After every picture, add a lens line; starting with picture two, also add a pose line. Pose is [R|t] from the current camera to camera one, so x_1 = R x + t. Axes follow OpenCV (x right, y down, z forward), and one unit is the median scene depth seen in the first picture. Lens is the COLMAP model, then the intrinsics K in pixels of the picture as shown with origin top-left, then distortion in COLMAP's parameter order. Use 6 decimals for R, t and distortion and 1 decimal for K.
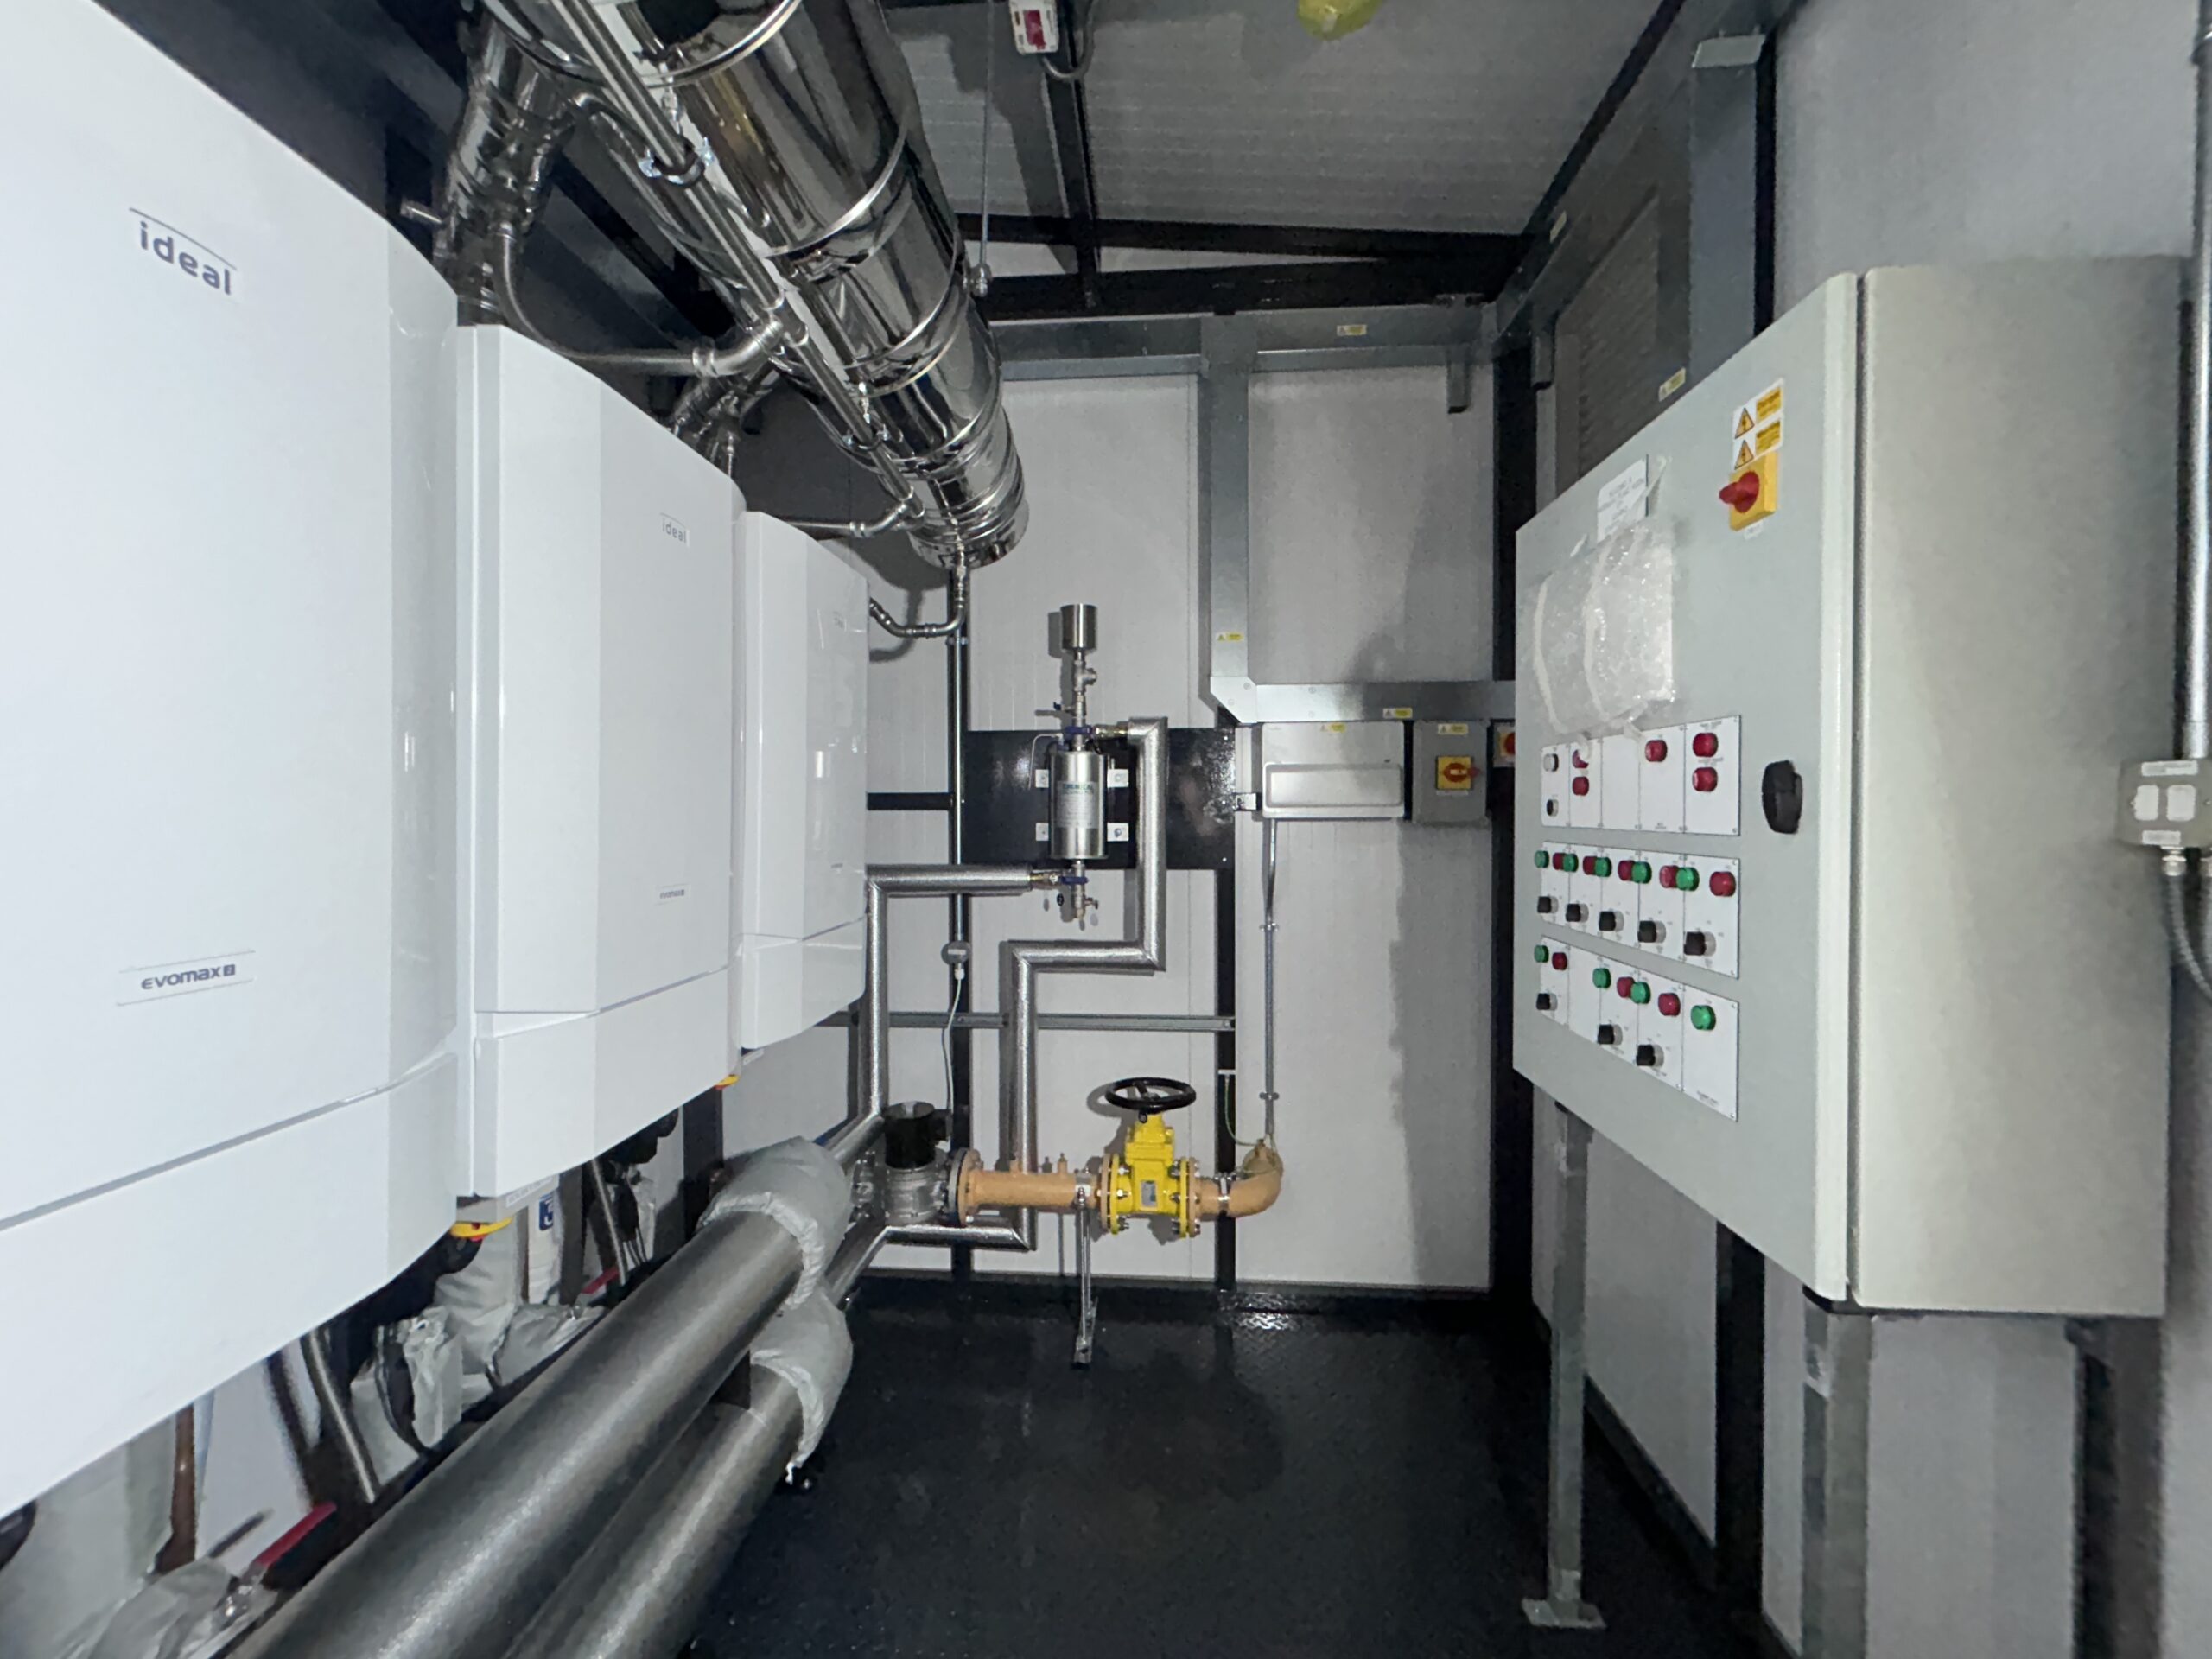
lens RADIAL K [[885.9, 0, 1092.9], [0, 885.9, 828.3], [0, 0, 1]] dist [0.020186, -0.009423]
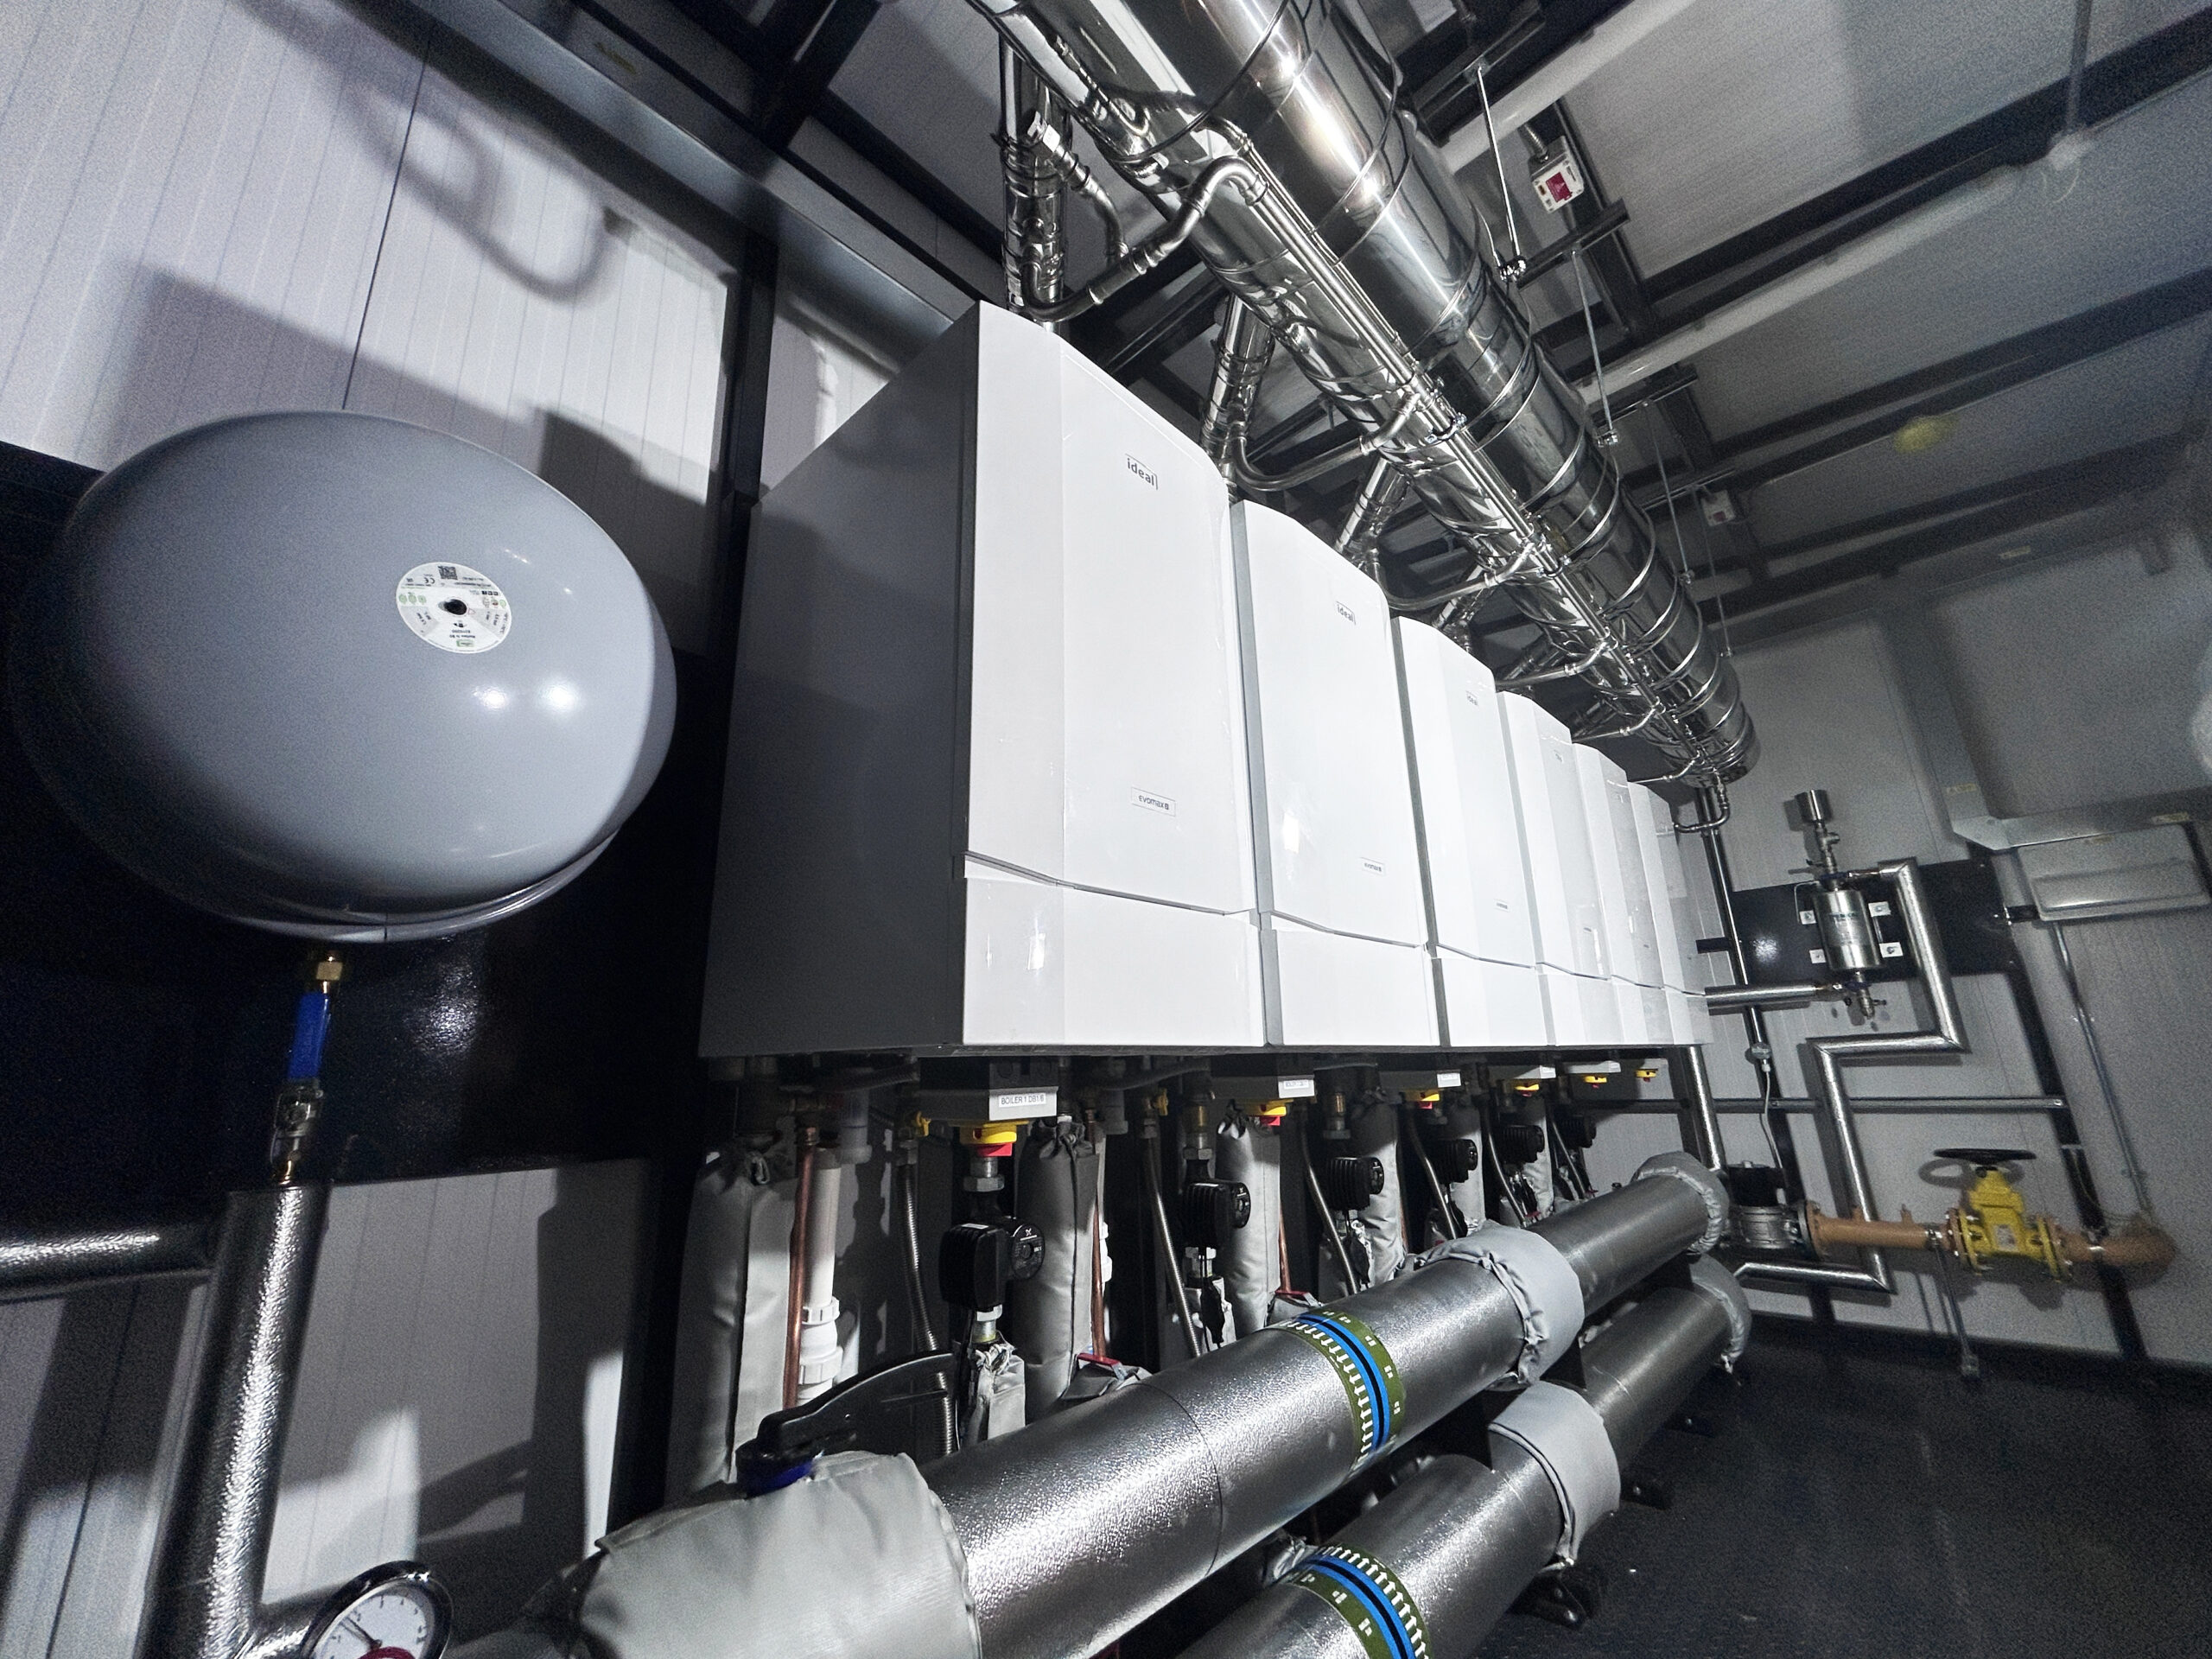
lens RADIAL K [[885.9, 0, 1092.9], [0, 885.9, 828.3], [0, 0, 1]] dist [0.020186, -0.009423]
pose [[0.771510, -0.196608, -0.605077, -0.046098], [0.015593, 0.956611, -0.290951, 0.199112], [0.636026, 0.215036, 0.741101, -0.767408]]
